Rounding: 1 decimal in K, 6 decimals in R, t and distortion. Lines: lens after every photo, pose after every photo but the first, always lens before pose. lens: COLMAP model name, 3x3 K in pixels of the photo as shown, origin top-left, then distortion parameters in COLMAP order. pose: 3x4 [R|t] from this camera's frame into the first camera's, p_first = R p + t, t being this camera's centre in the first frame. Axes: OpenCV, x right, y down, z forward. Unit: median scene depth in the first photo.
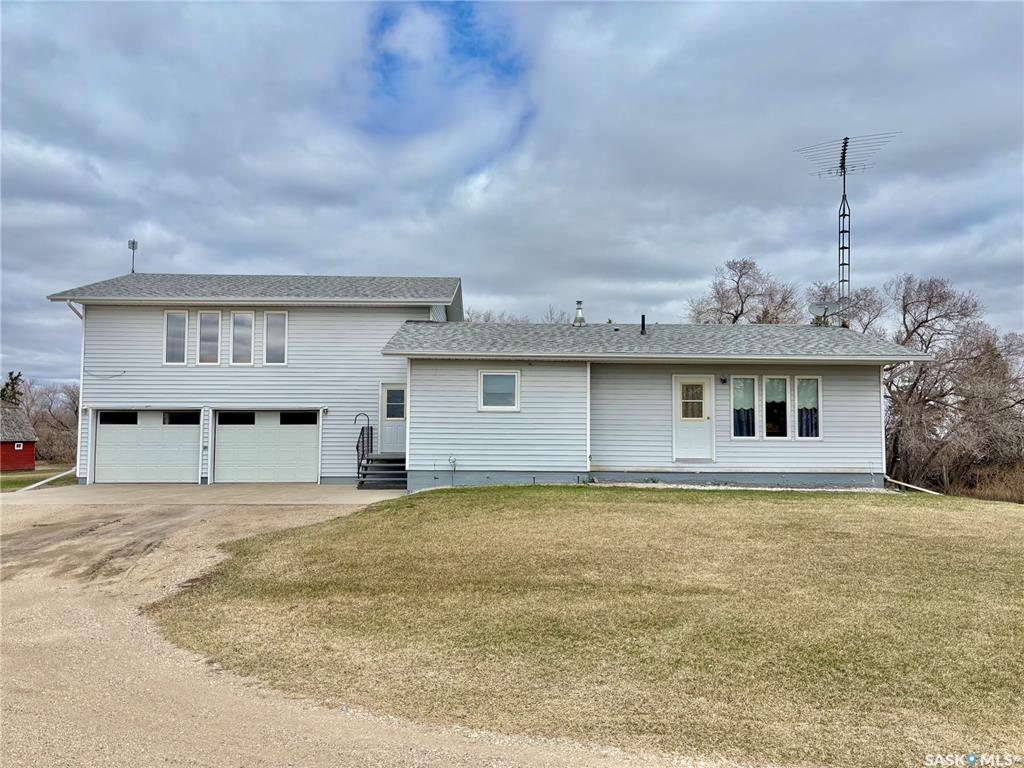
lens RADIAL K [[772.0, 0, 517.0], [0, 772.0, 389.5], [0, 0, 1]] dist [0.024328, 0.009459]
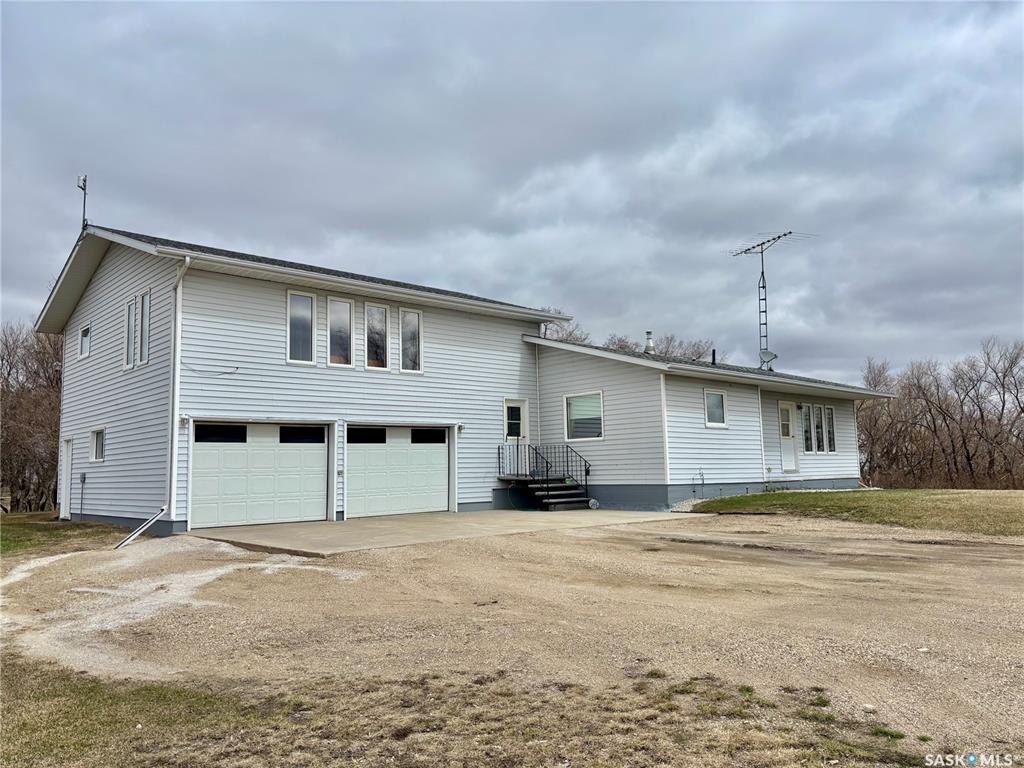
lens RADIAL K [[772.0, 0, 518.7], [0, 772.0, 383.1], [0, 0, 1]] dist [0.024328, 0.009459]
pose [[0.745990, 0.053657, 0.663793, -0.788734], [-0.020366, 0.998121, -0.057795, 0.026588], [-0.665646, 0.029595, 0.745680, 0.303778]]
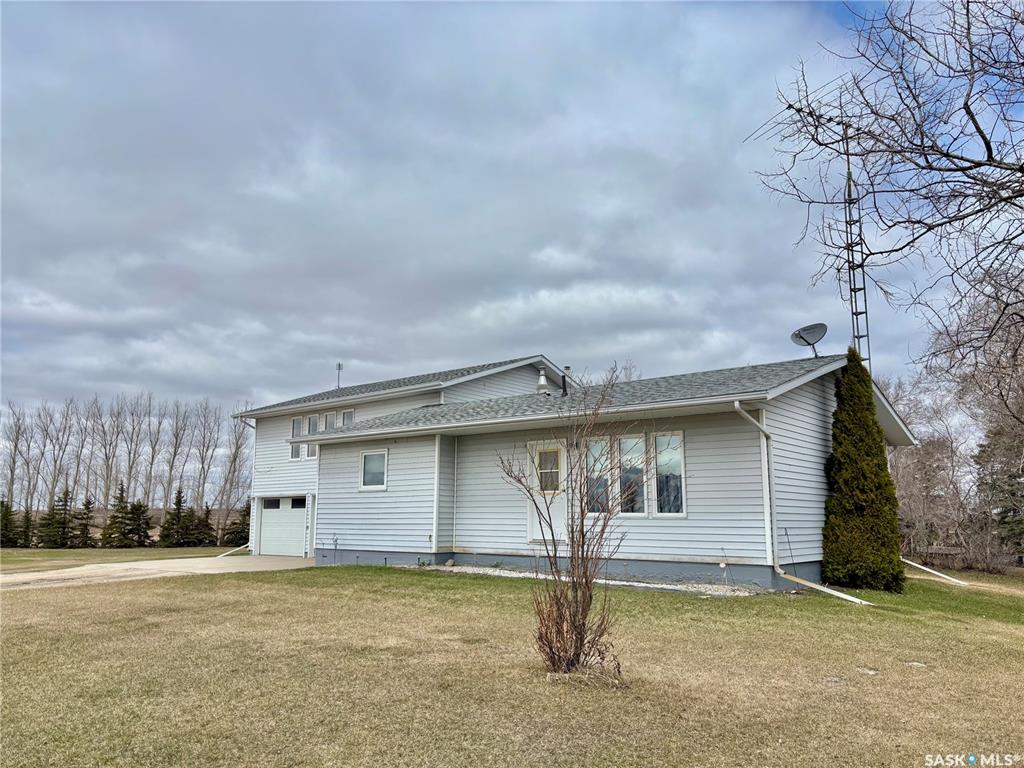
lens RADIAL K [[772.0, 0, 514.1], [0, 772.0, 381.7], [0, 0, 1]] dist [0.024328, 0.009459]
pose [[0.760077, -0.119506, -0.638750, 0.644320], [0.045699, 0.990341, -0.130907, 0.022757], [0.648224, 0.070309, 0.758197, 0.277955]]
